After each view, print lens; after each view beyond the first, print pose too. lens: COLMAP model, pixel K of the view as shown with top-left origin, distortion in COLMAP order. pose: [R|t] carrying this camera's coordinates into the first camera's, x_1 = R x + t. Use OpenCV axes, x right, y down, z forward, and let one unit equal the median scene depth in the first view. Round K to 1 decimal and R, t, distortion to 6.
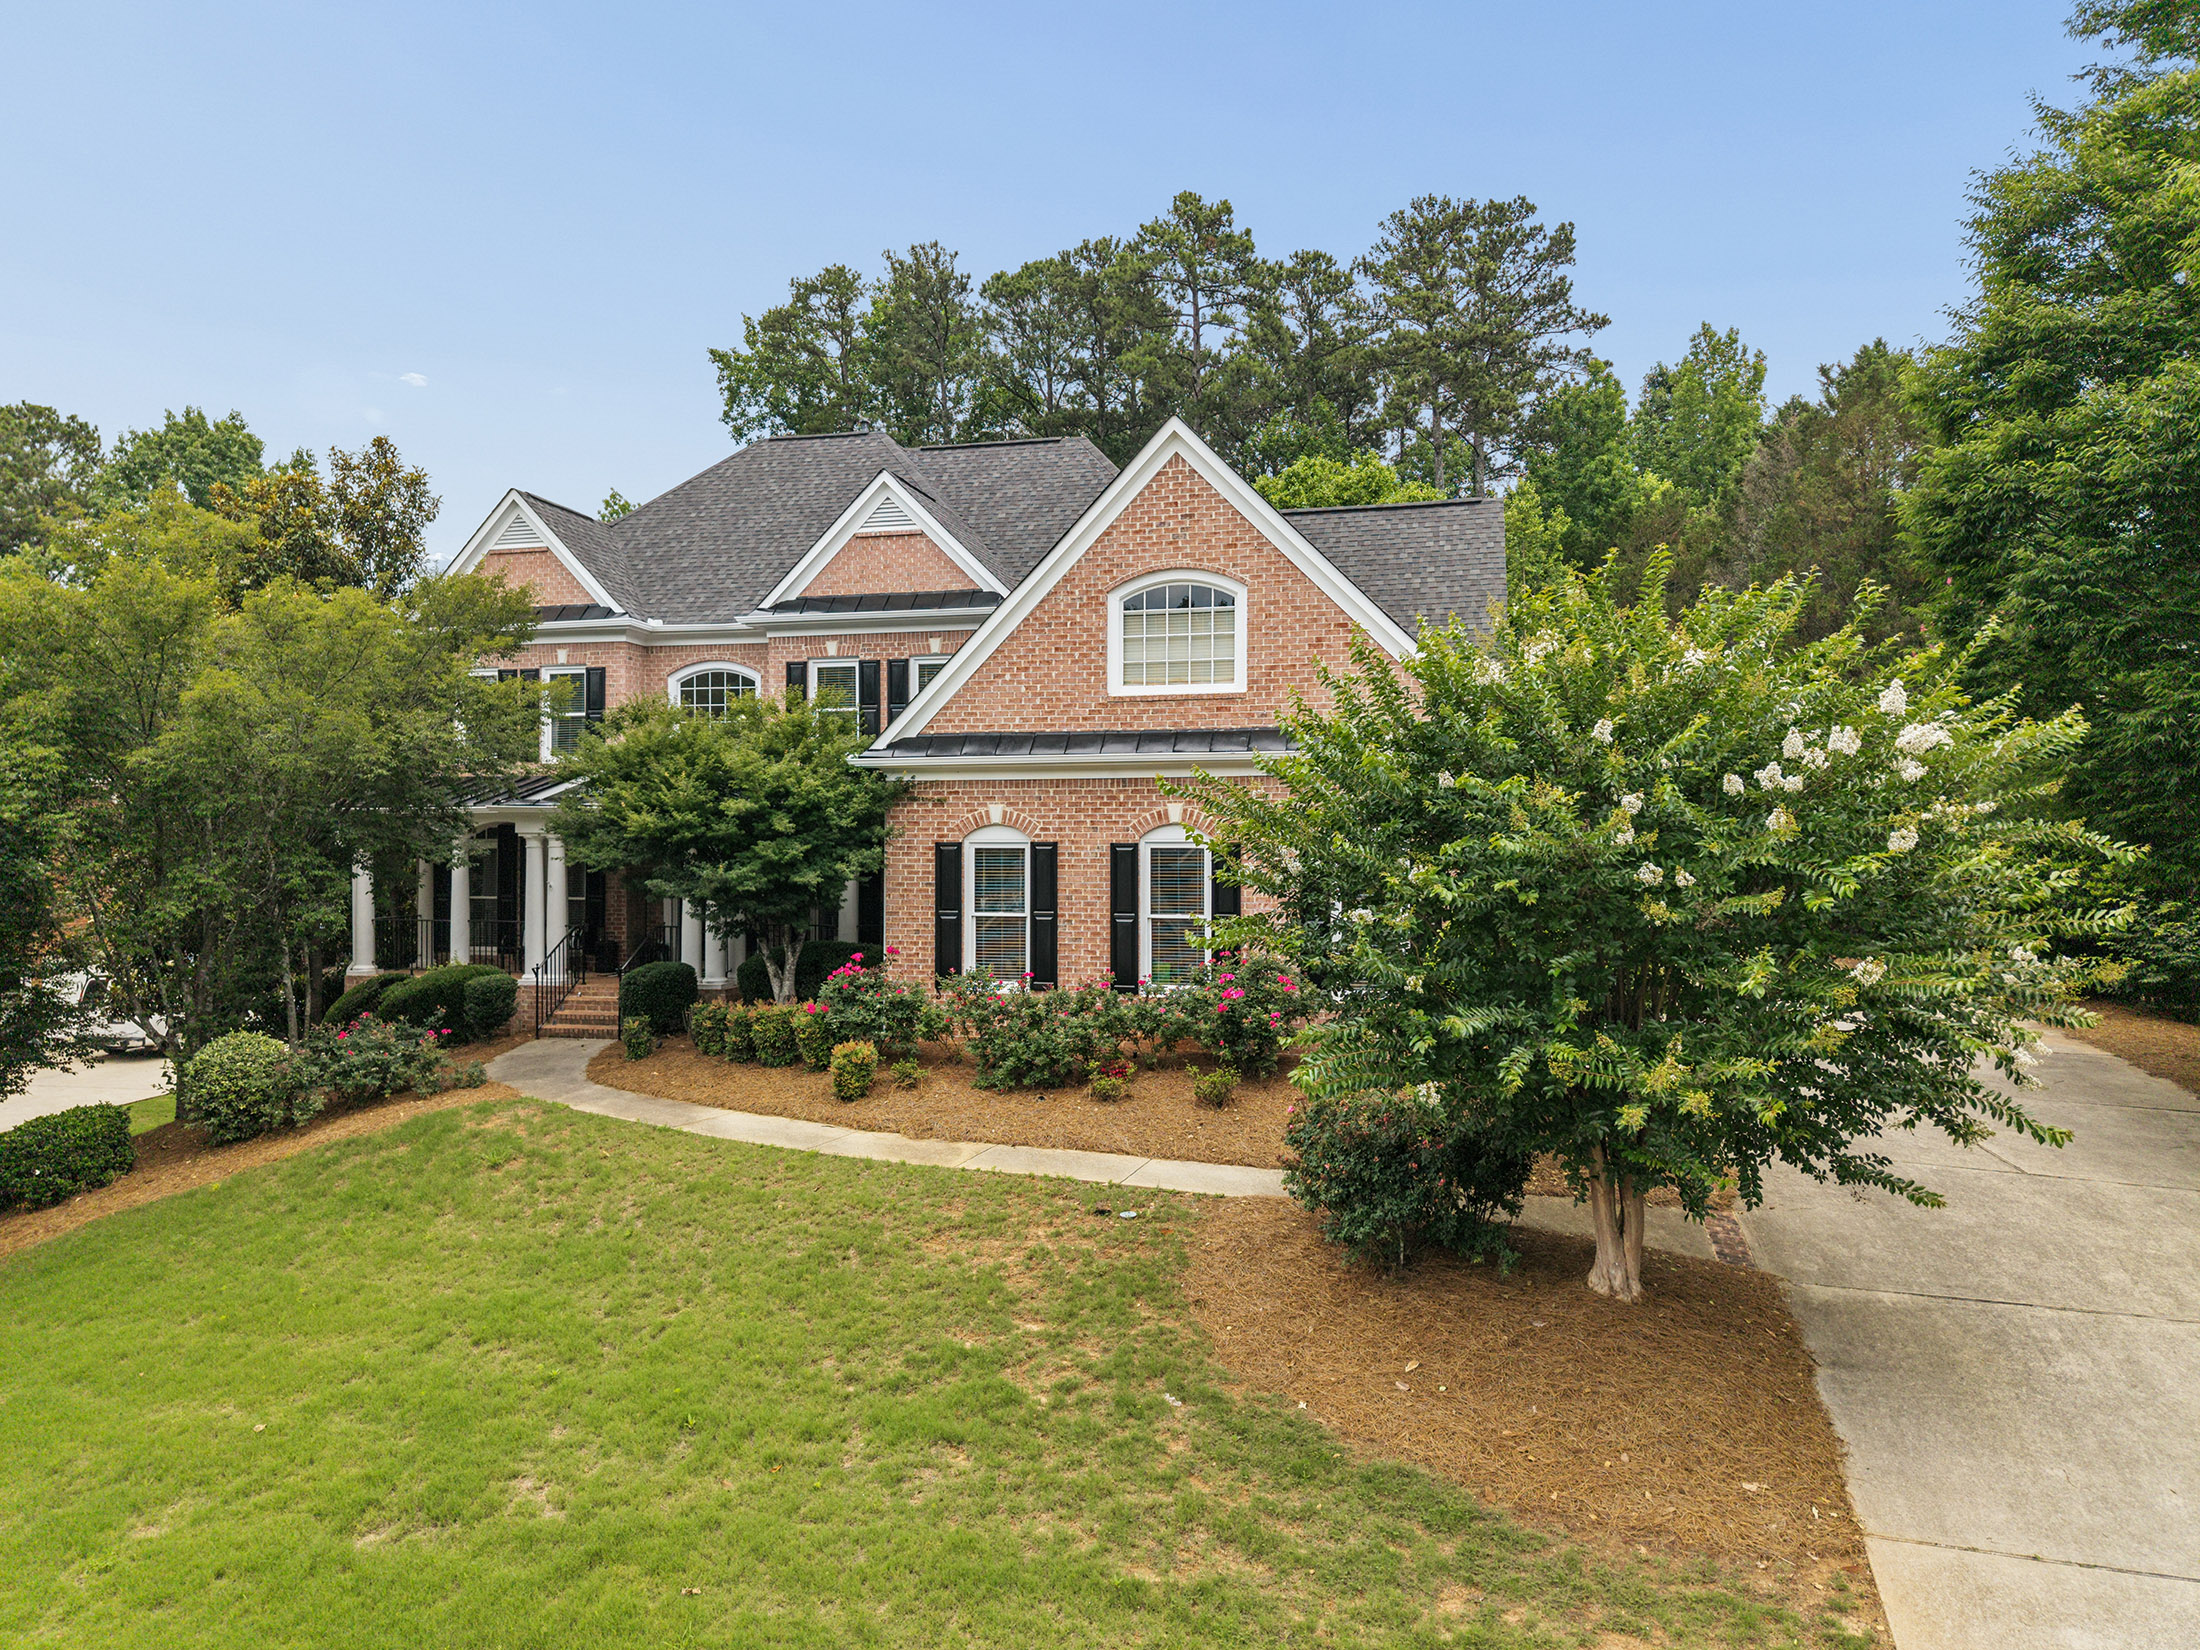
lens RADIAL K [[1506.4, 0, 1097.9], [0, 1506.4, 787.5], [0, 0, 1]] dist [0.083639, -0.095079]
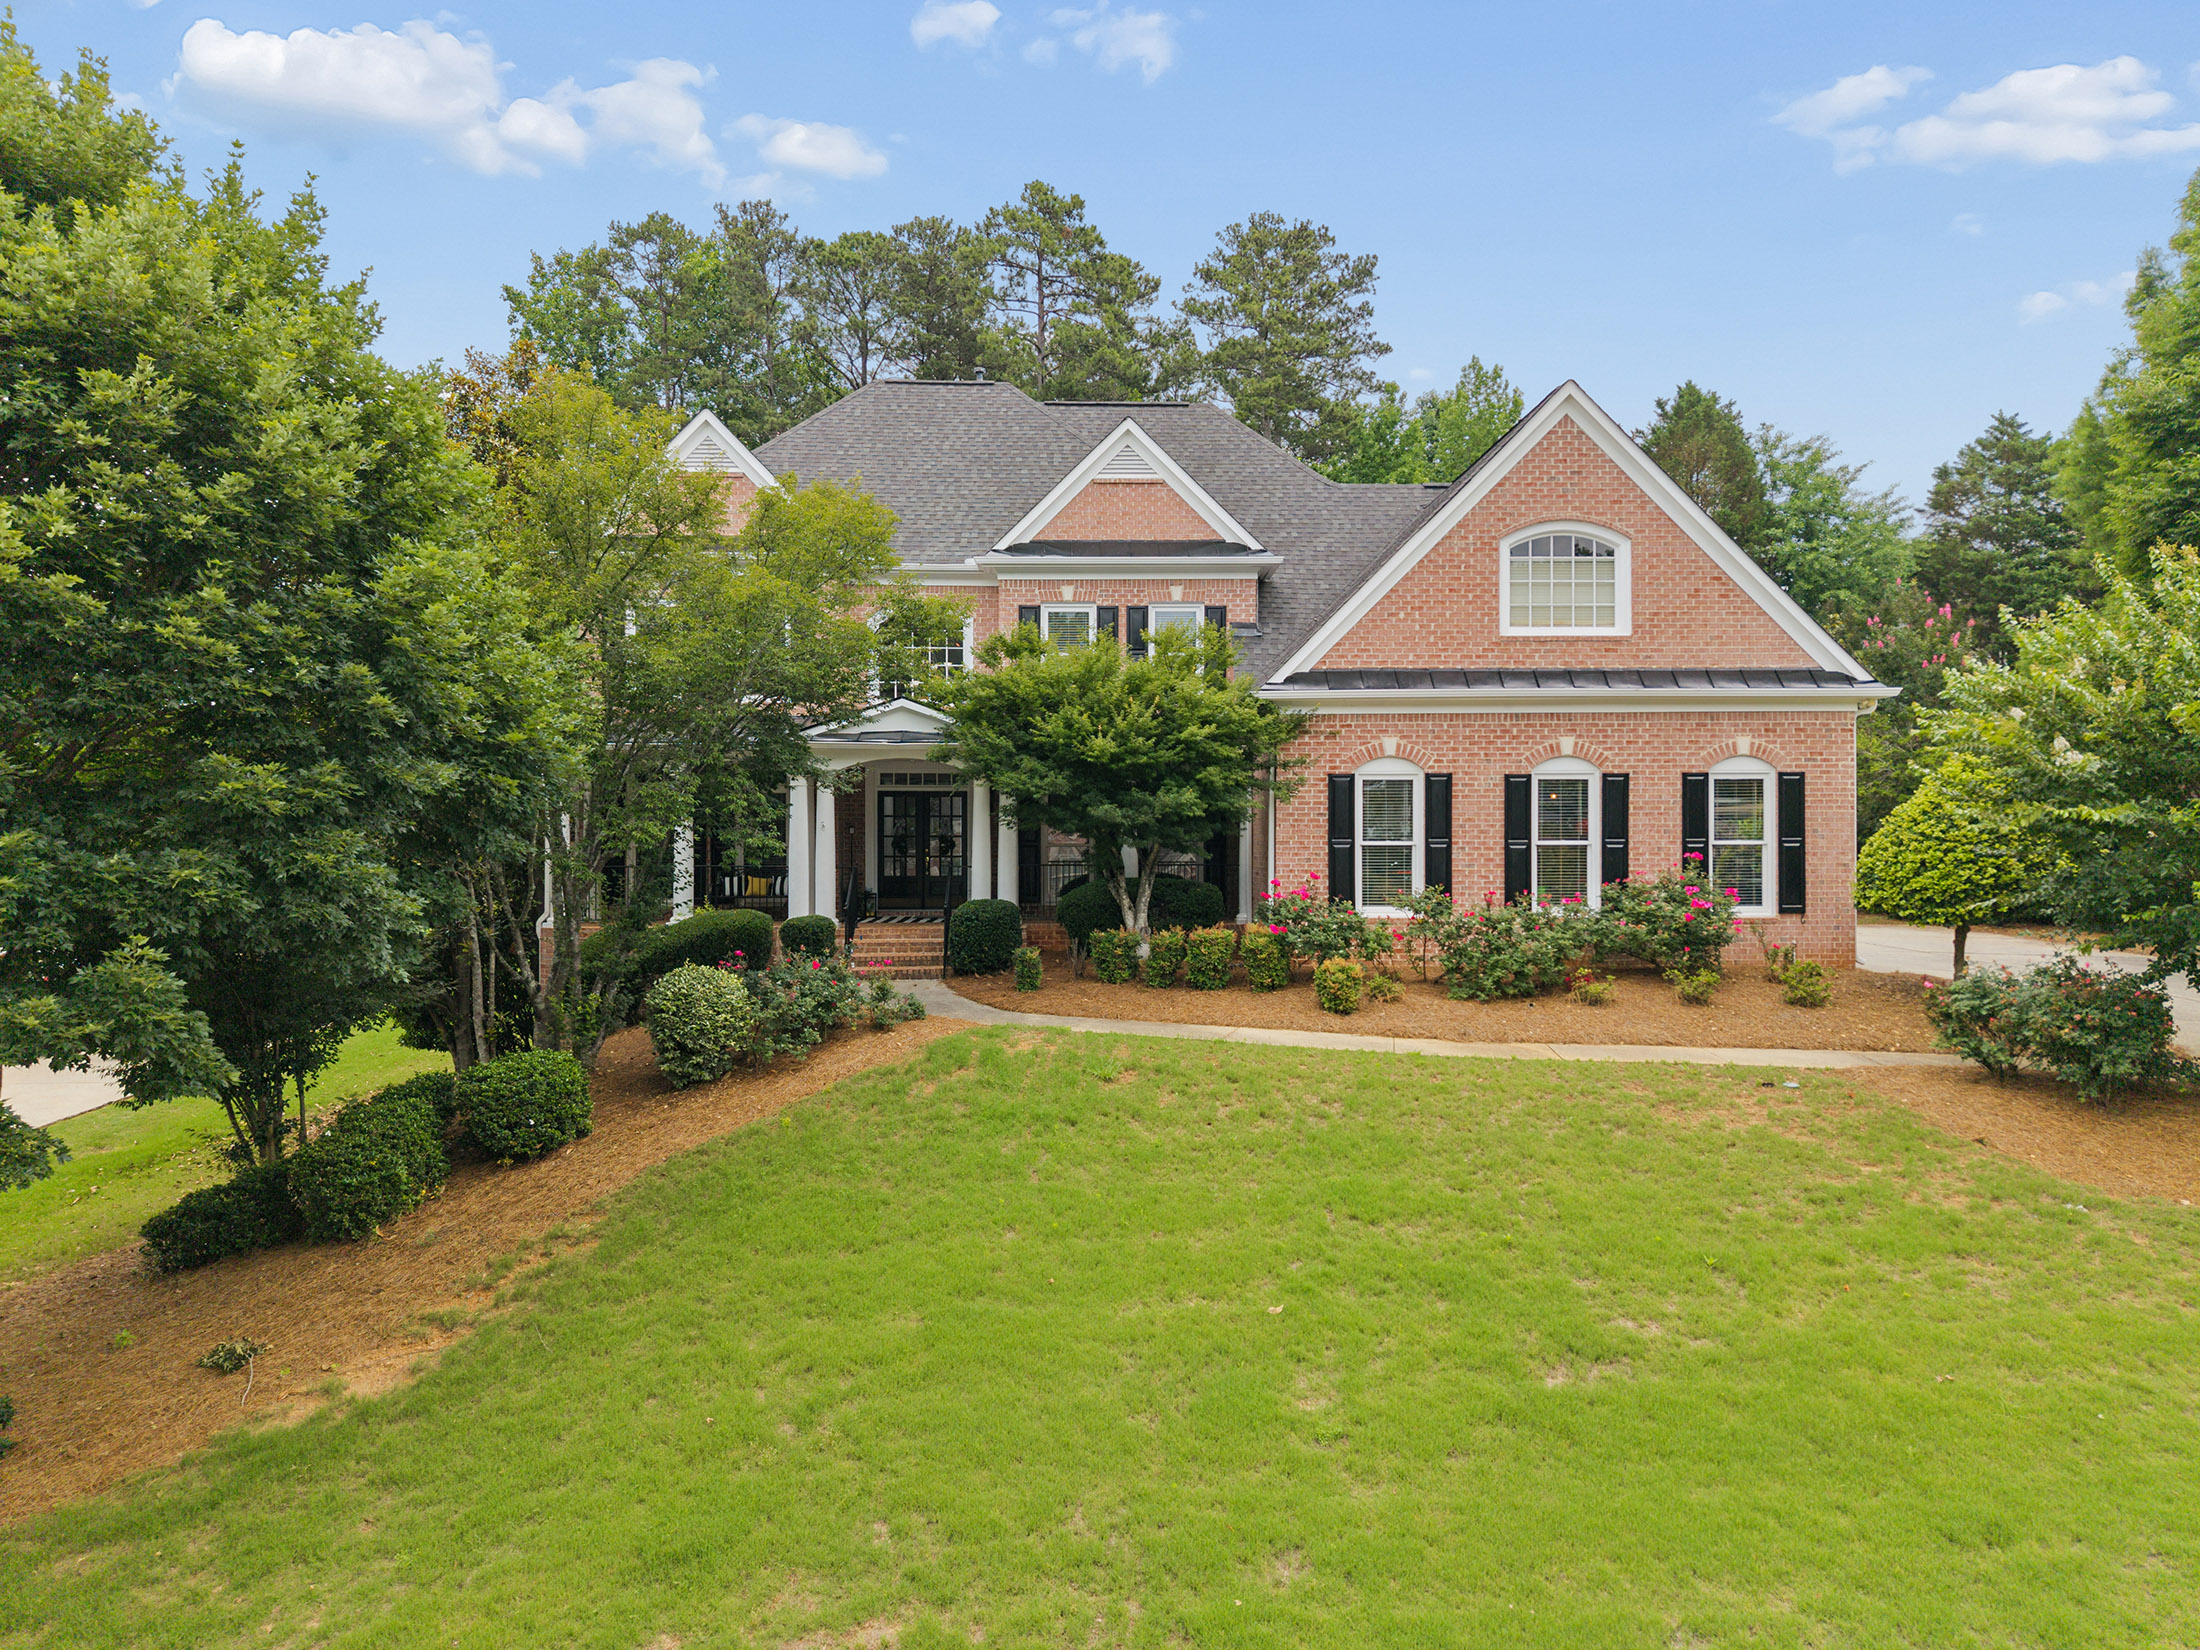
lens RADIAL K [[1479.9, 0, 1100.0], [0, 1479.9, 825.0], [0, 0, 1]] dist [0.041153, -0.001354]
pose [[0.961208, -0.000174, 0.275825, -0.548748], [-0.006066, 0.999745, 0.021769, 0.051006], [-0.275759, -0.022597, 0.960961, 0.068234]]
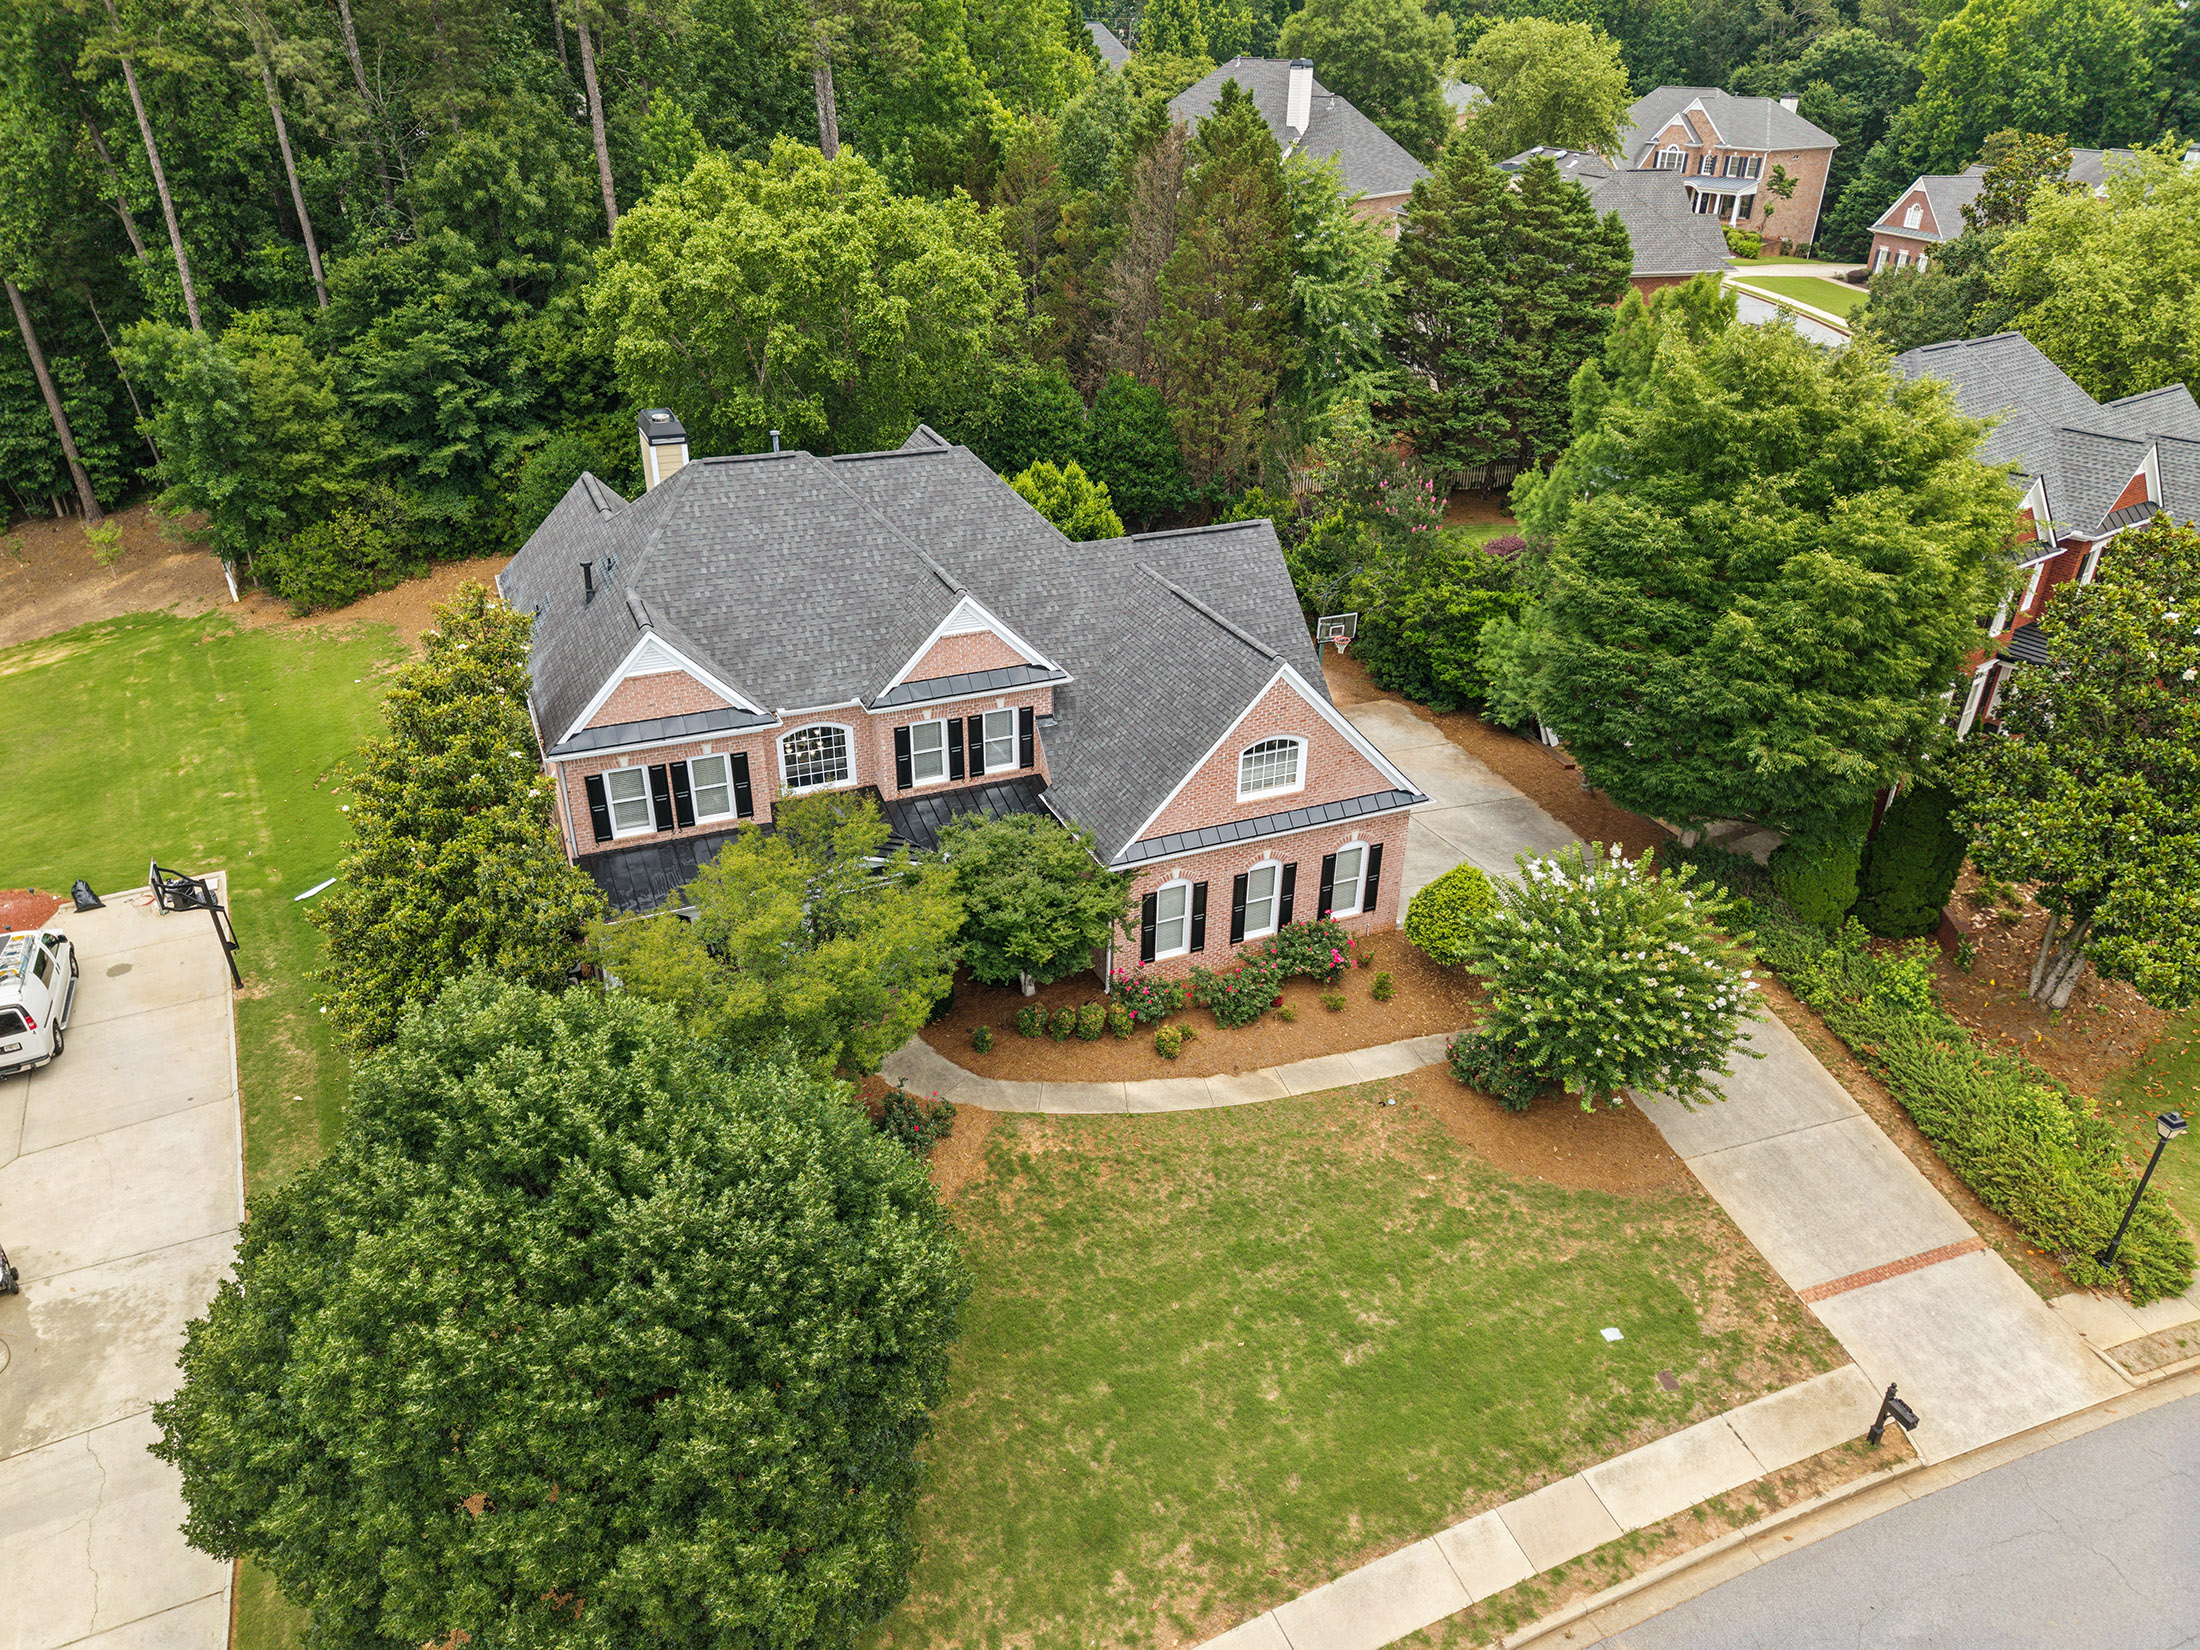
lens RADIAL K [[1529.4, 0, 1110.1], [0, 1529.4, 785.4], [0, 0, 1]] dist [0.049013, -0.002244]
pose [[0.777867, -0.275417, 0.564862, -1.118379], [-0.038251, 0.876430, 0.480007, -0.936471], [-0.627264, -0.394989, 0.671211, -0.112437]]
